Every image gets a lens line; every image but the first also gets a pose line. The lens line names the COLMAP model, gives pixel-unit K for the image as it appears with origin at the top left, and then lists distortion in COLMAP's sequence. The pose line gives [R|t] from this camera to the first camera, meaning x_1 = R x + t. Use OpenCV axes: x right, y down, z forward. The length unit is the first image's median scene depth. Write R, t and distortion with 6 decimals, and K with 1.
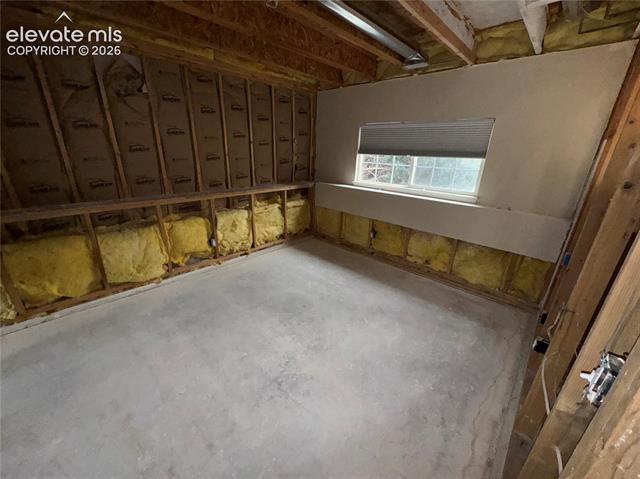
lens RADIAL K [[253.2, 0, 319.0], [0, 253.2, 239.8], [0, 0, 1]] dist [-0.001891, 0.000303]
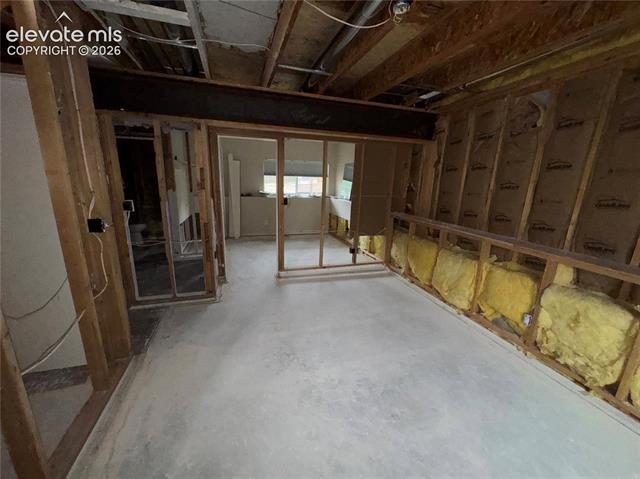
lens RADIAL K [[253.2, 0, 319.0], [0, 253.2, 239.8], [0, 0, 1]] dist [-0.001891, 0.000303]
pose [[-0.475176, 0.163268, -0.864610, 0.445174], [-0.346362, 0.868592, 0.354375, -0.245544], [0.808852, 0.467859, -0.356184, 0.762533]]
